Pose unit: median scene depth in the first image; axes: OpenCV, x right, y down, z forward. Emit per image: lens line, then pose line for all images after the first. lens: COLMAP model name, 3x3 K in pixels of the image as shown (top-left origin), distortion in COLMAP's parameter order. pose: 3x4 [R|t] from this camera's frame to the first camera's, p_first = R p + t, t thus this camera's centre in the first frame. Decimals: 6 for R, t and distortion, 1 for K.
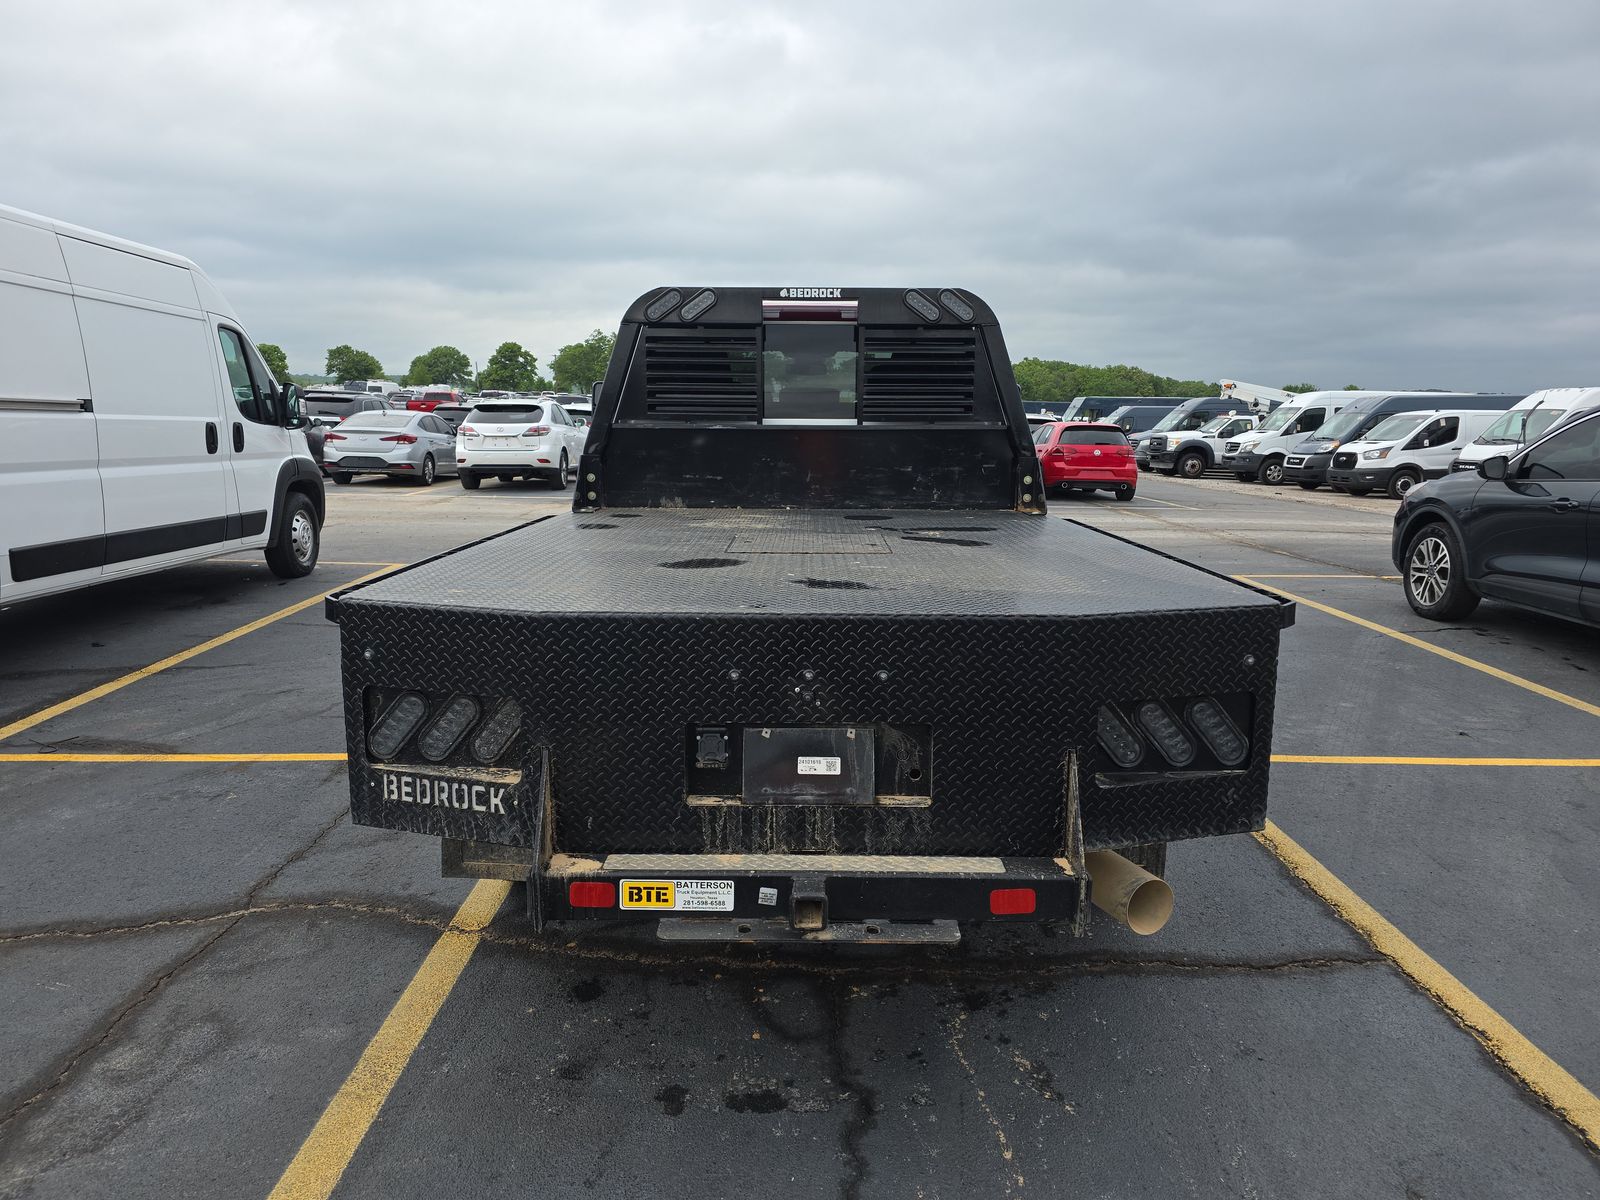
lens RADIAL K [[1073.0, 0, 800.5], [0, 1073.0, 613.7], [0, 0, 1]] dist [0.028000, -0.013610]
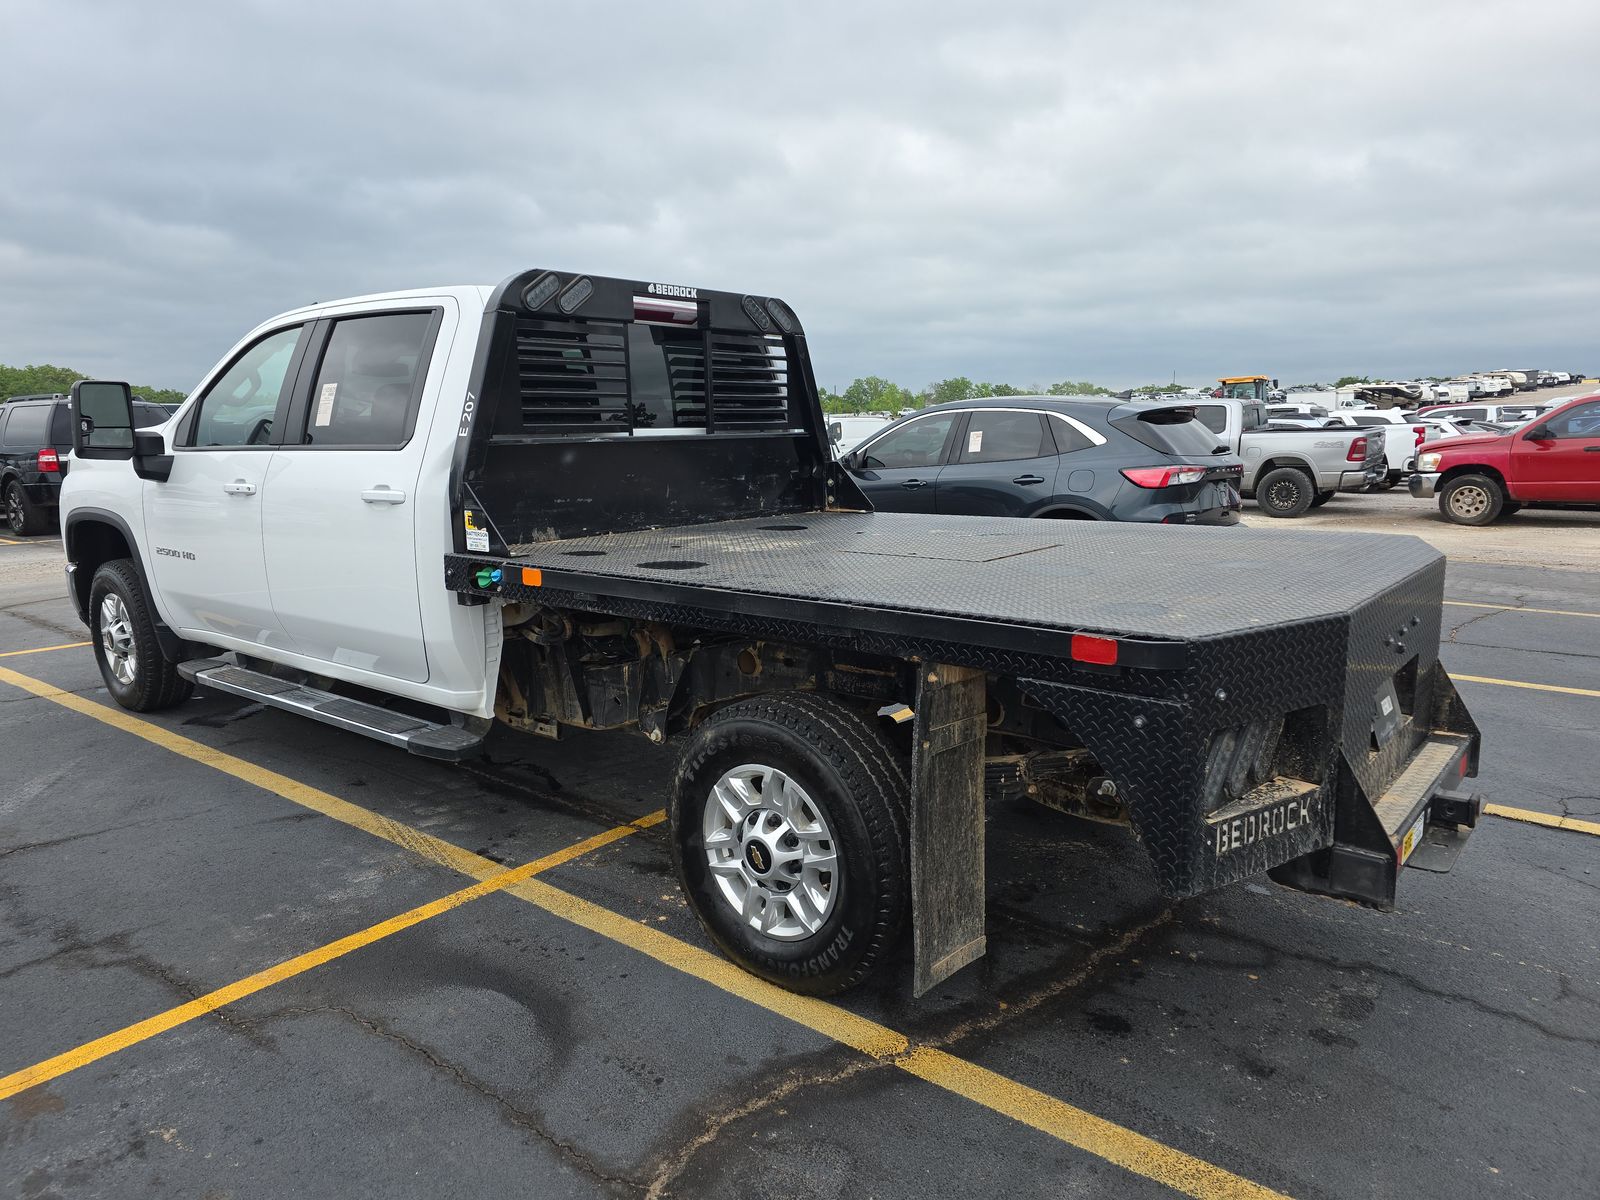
lens RADIAL K [[1073.0, 0, 810.7], [0, 1073.0, 604.0], [0, 0, 1]] dist [0.028000, -0.013610]
pose [[0.625895, -0.143450, 0.766601, -0.655482], [0.154628, 0.986251, 0.058305, -0.071962], [-0.764425, 0.082045, 0.639471, 0.350122]]
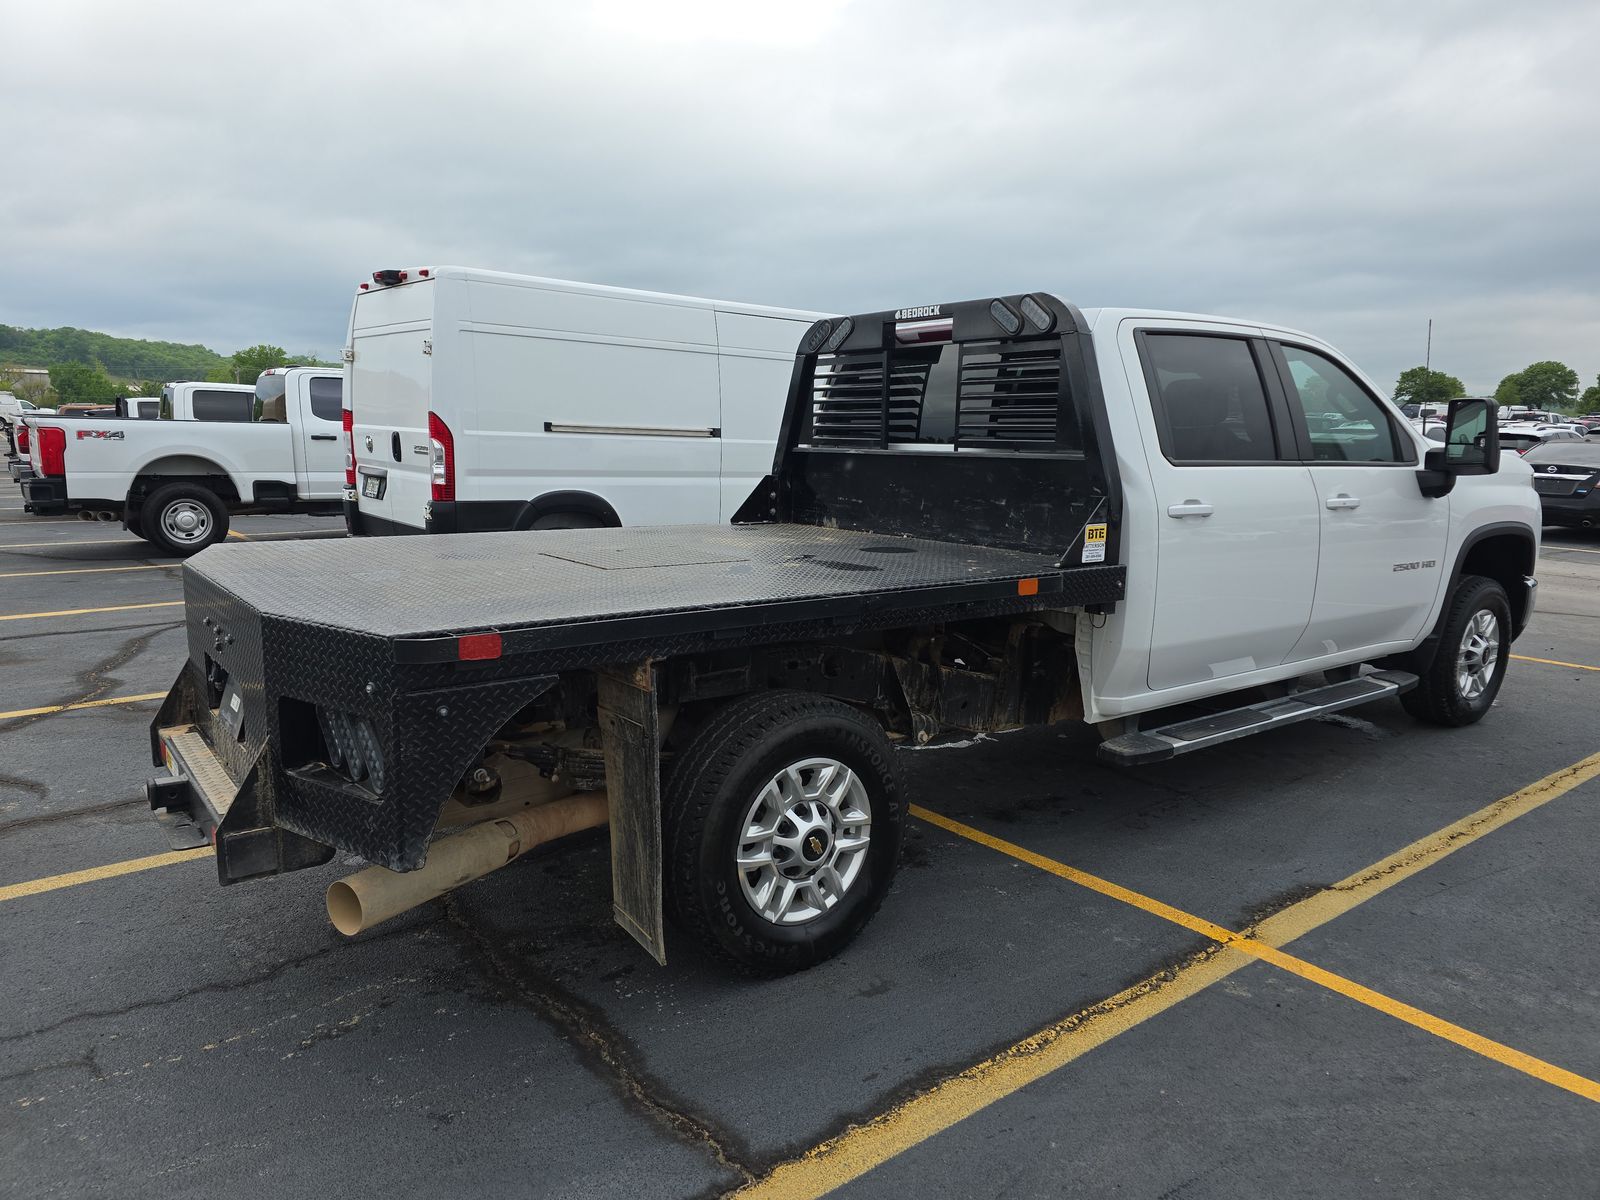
lens RADIAL K [[1073.0, 0, 782.5], [0, 1073.0, 596.1], [0, 0, 1]] dist [0.028000, -0.013610]
pose [[0.601551, 0.120048, -0.789762, 0.721615], [-0.150591, 0.987960, 0.035472, -0.066524], [0.784512, 0.097593, 0.612386, 0.348110]]
